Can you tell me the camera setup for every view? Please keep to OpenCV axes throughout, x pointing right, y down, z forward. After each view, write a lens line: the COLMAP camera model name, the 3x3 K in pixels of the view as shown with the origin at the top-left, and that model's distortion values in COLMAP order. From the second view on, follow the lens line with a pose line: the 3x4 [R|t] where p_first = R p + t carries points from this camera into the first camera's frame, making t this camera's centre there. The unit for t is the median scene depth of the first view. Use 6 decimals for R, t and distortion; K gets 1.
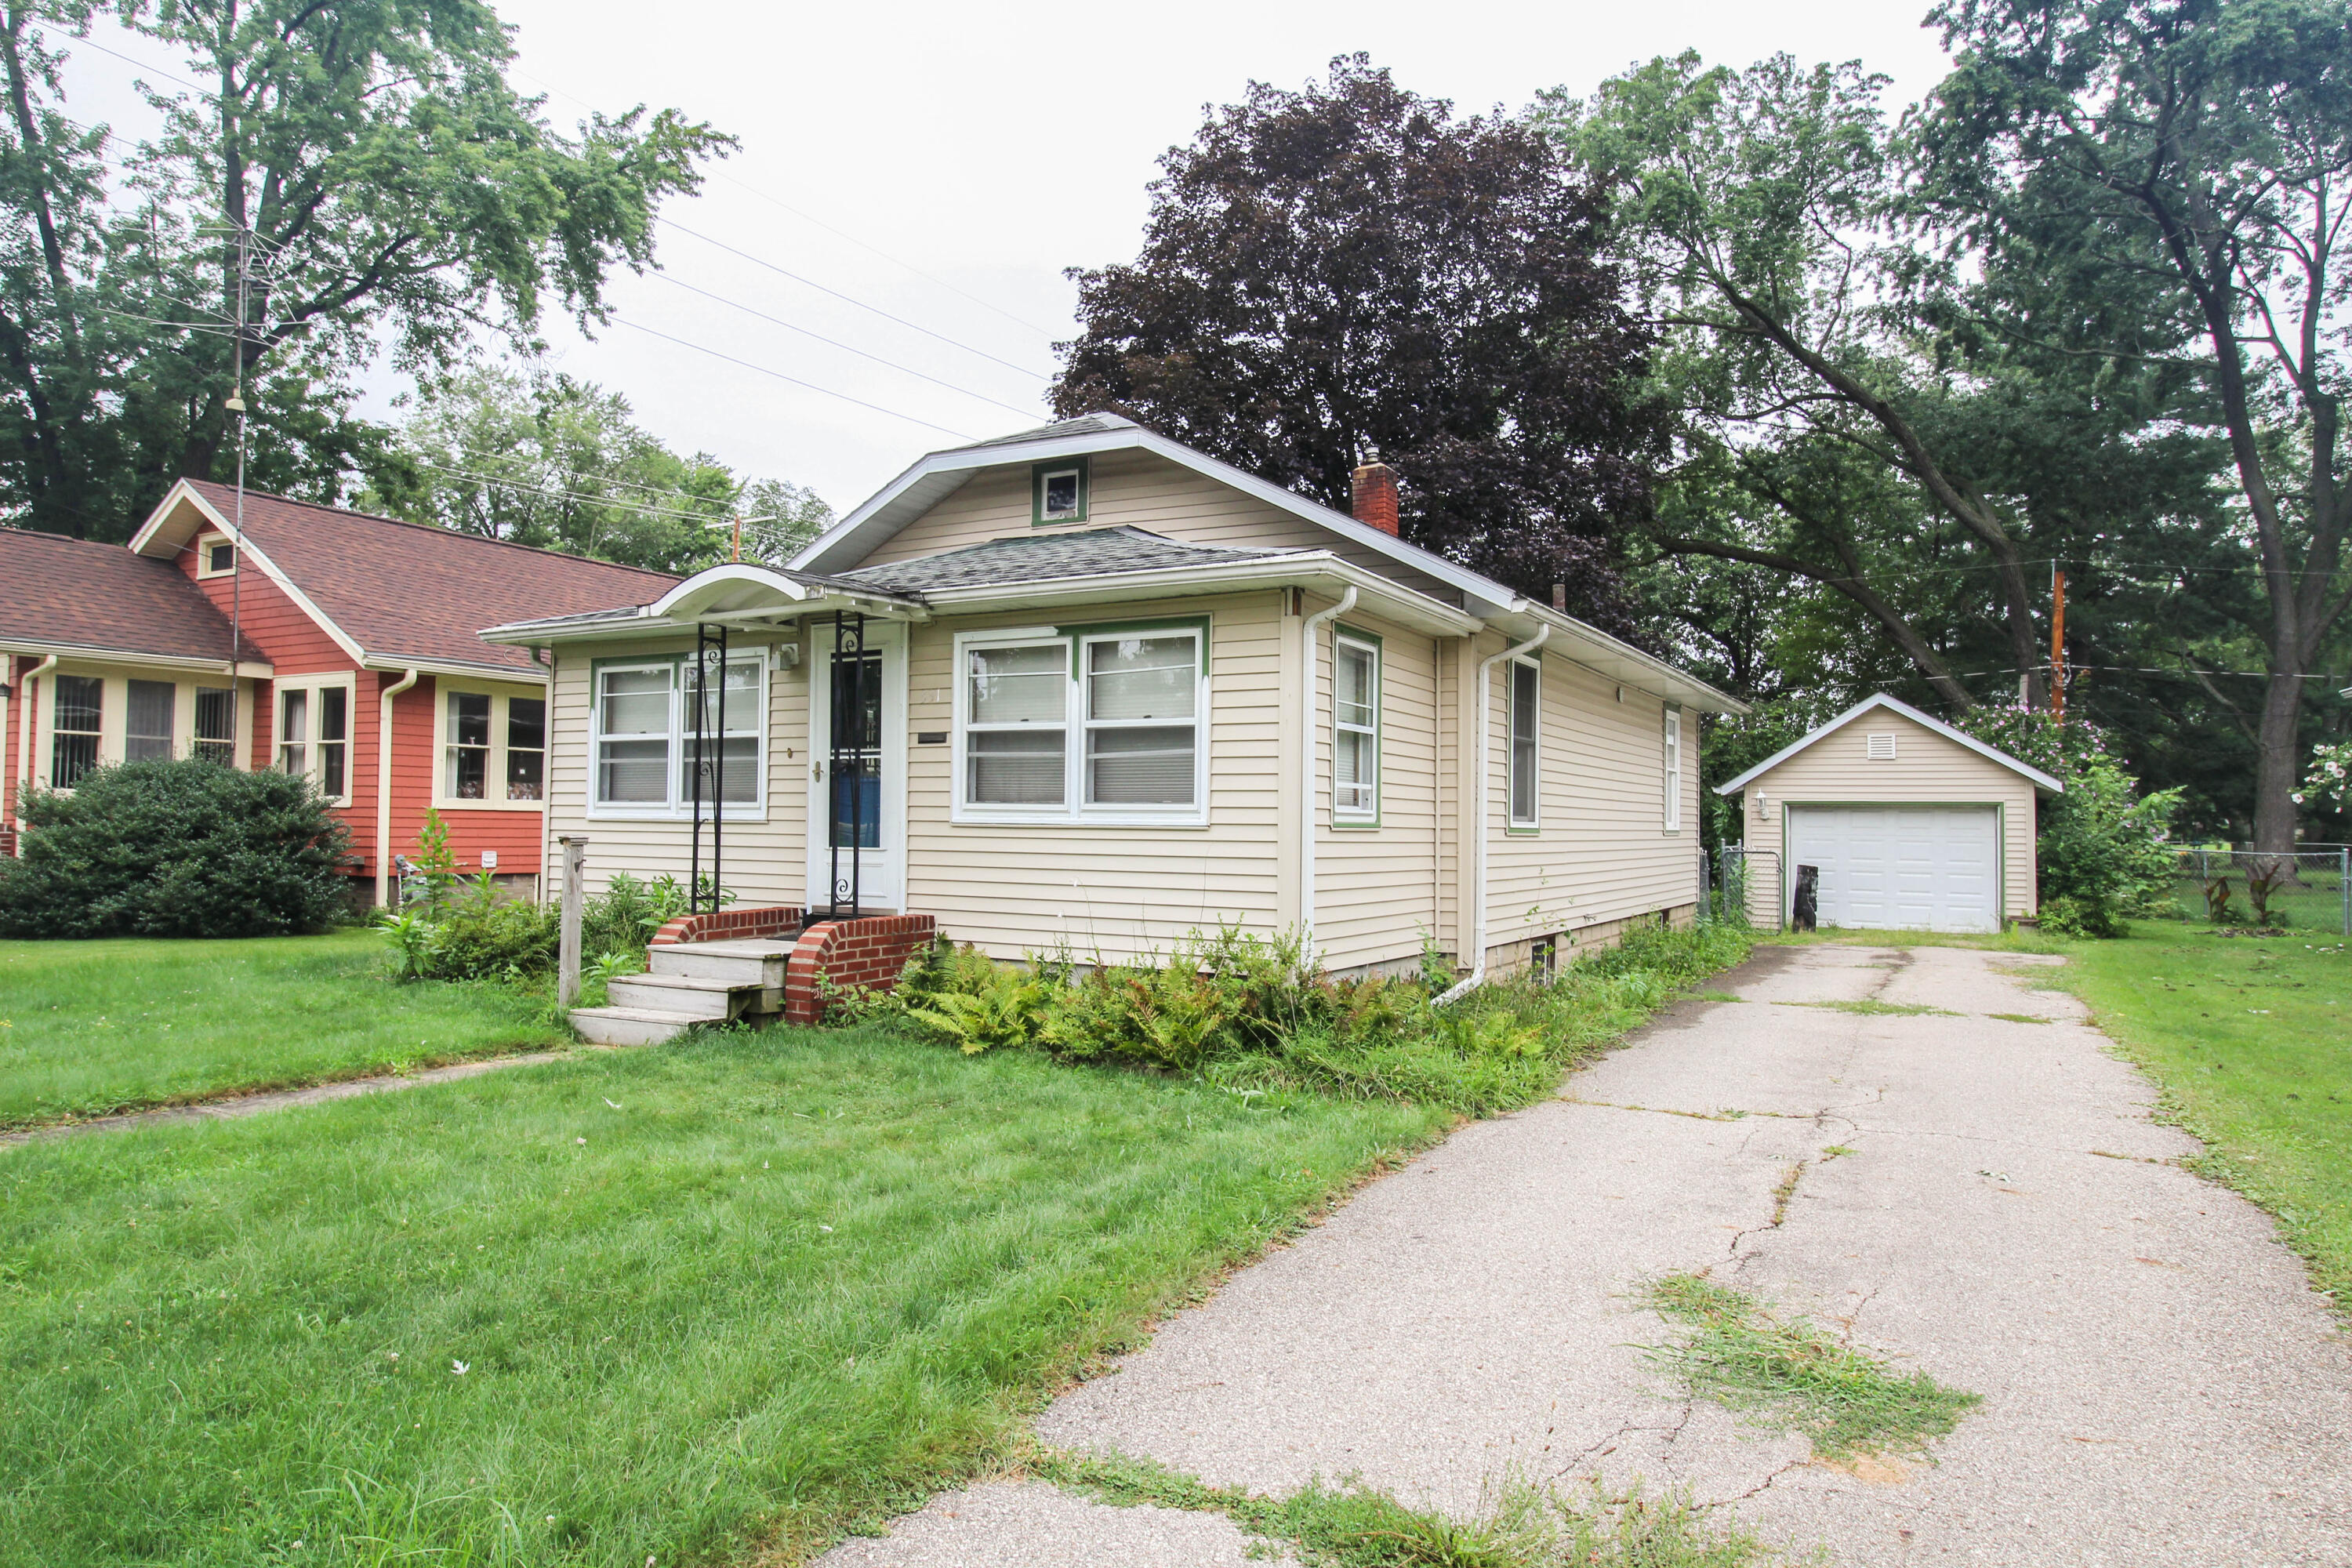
lens RADIAL K [[1455.7, 0, 1178.2], [0, 1455.7, 790.9], [0, 0, 1]] dist [0.002795, -0.001386]
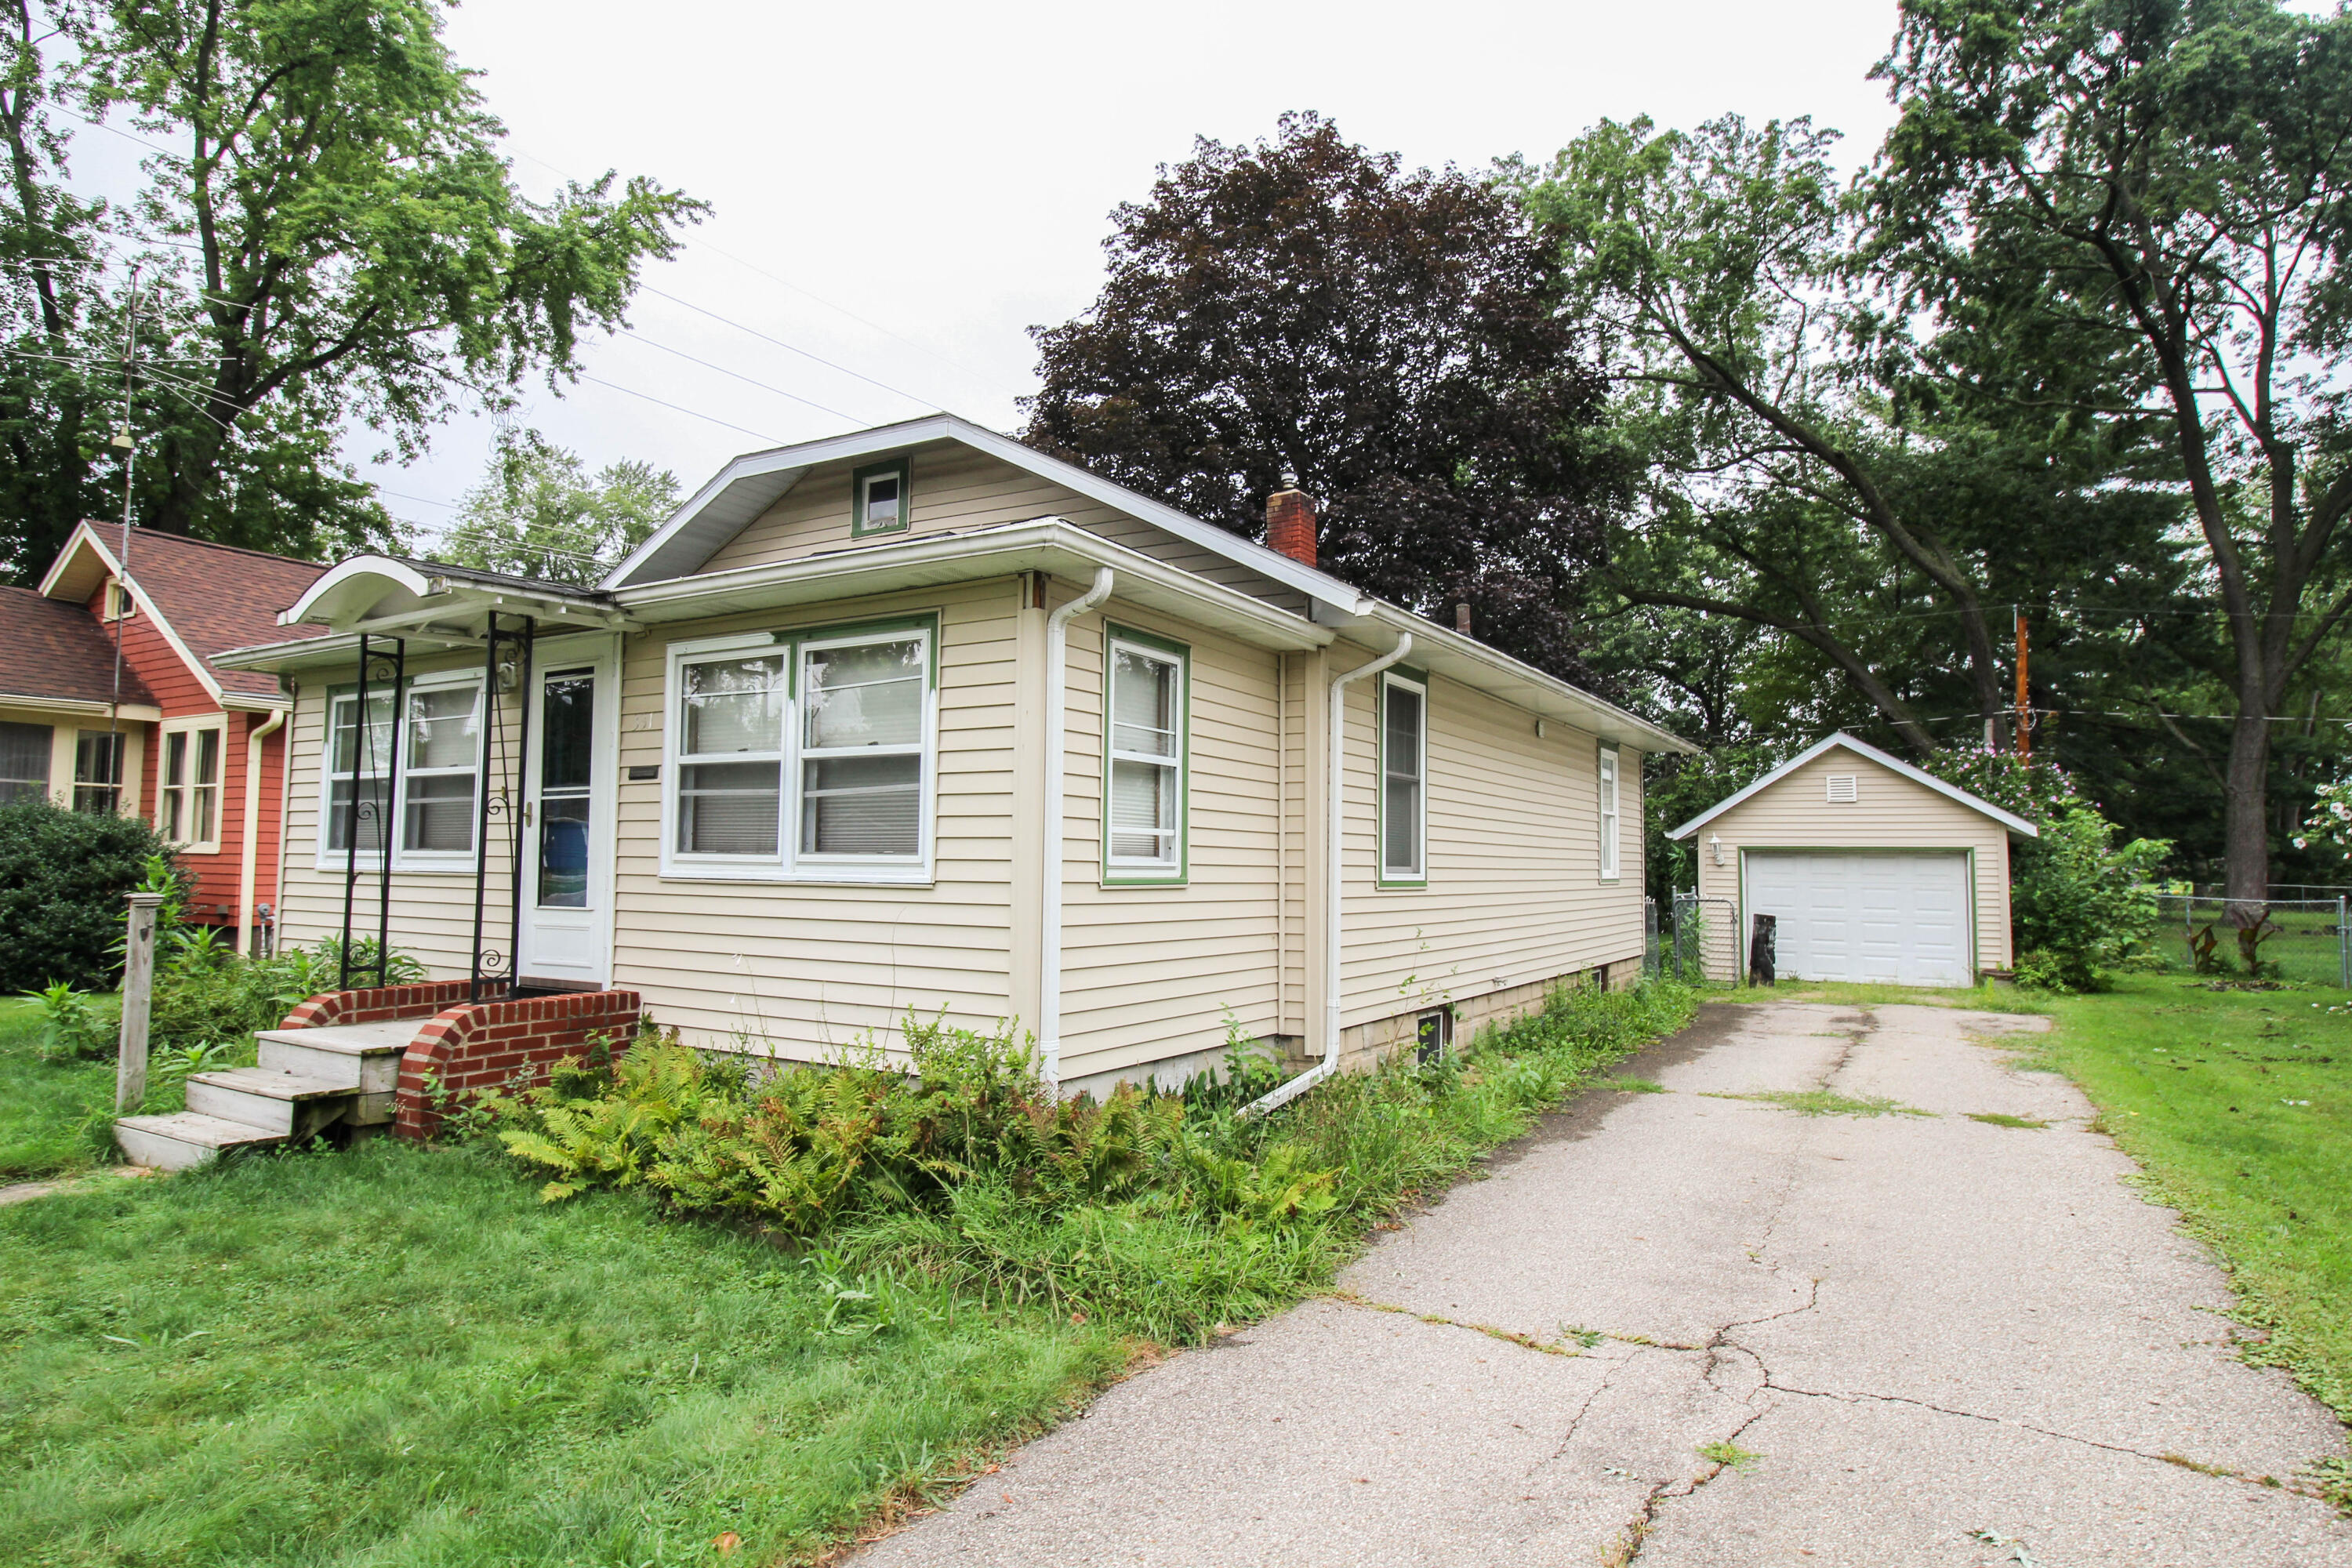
lens RADIAL K [[1309.7, 0, 1172.0], [0, 1309.7, 780.0], [0, 0, 1]] dist [0.002012, -0.007205]
pose [[0.999534, -0.002140, -0.030444, 0.079301], [0.000860, 0.999118, -0.041981, -0.000701], [0.030507, 0.041935, 0.998654, 0.146227]]
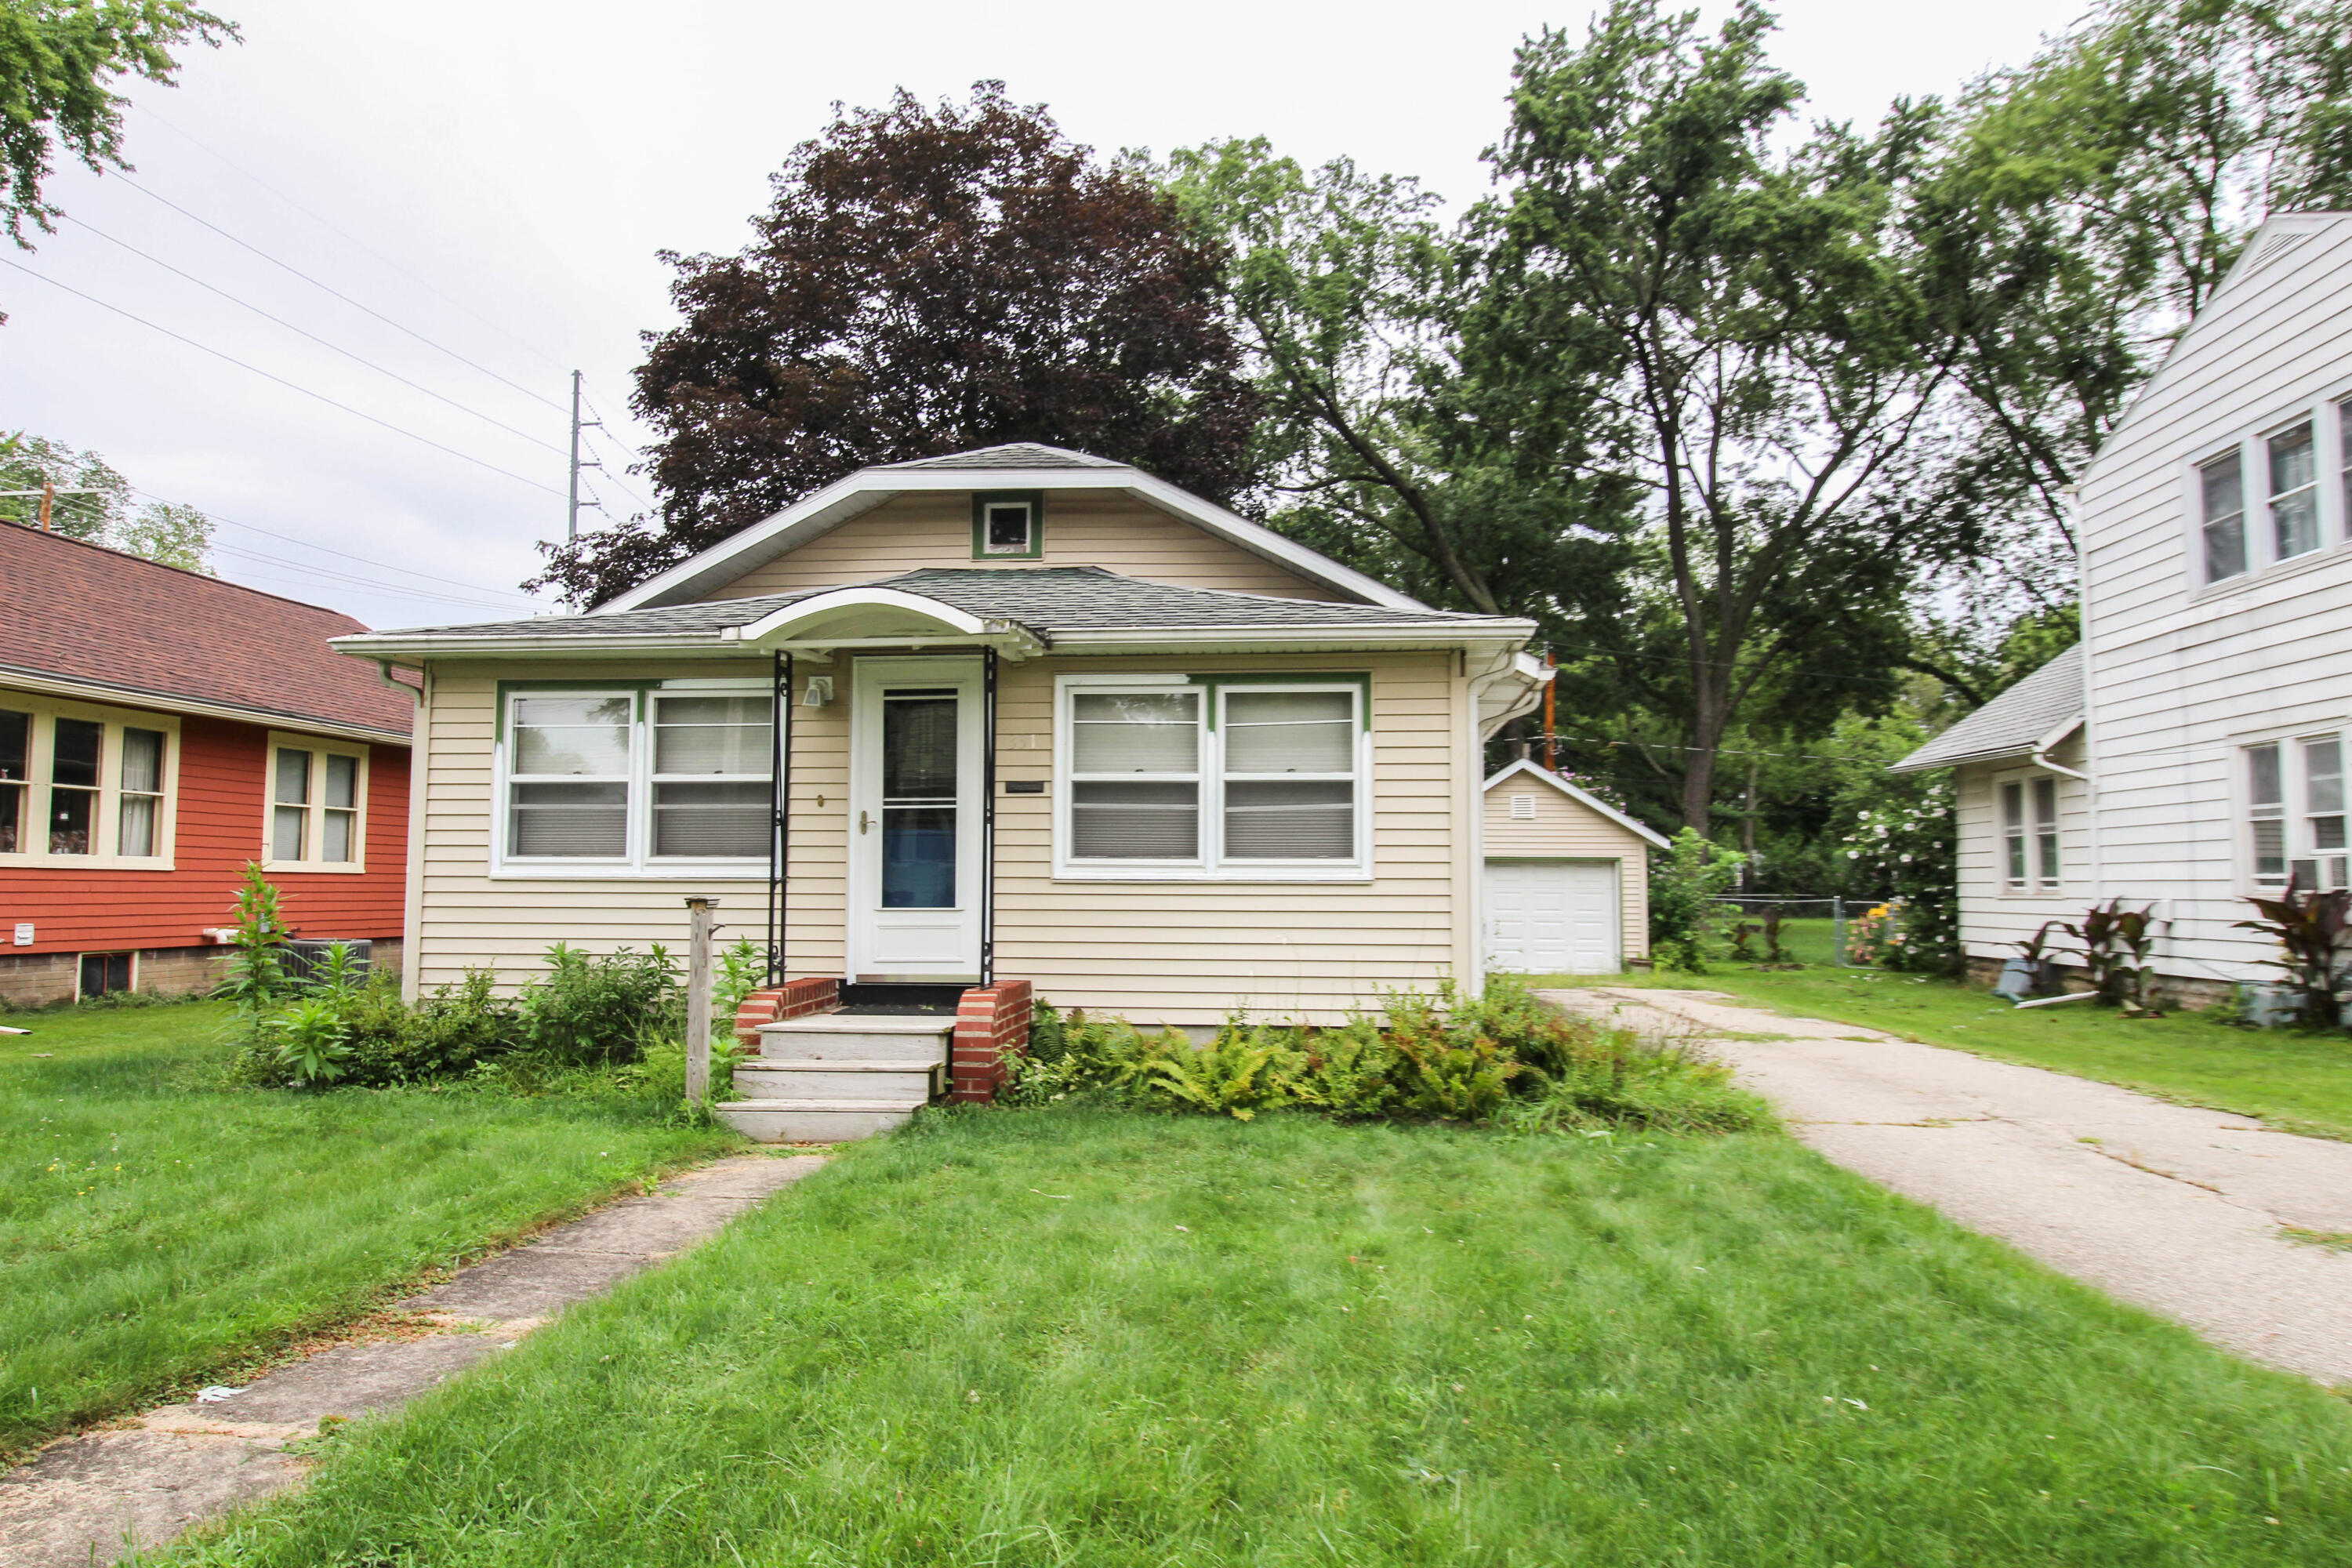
lens RADIAL K [[1564.3, 0, 1183.6], [0, 1564.3, 778.9], [0, 0, 1]] dist [0.004035, -0.004429]
pose [[0.912744, 0.020505, 0.408017, -0.255250], [-0.003123, 0.999061, -0.043223, 0.000425], [-0.408519, 0.038177, 0.911951, 0.029744]]
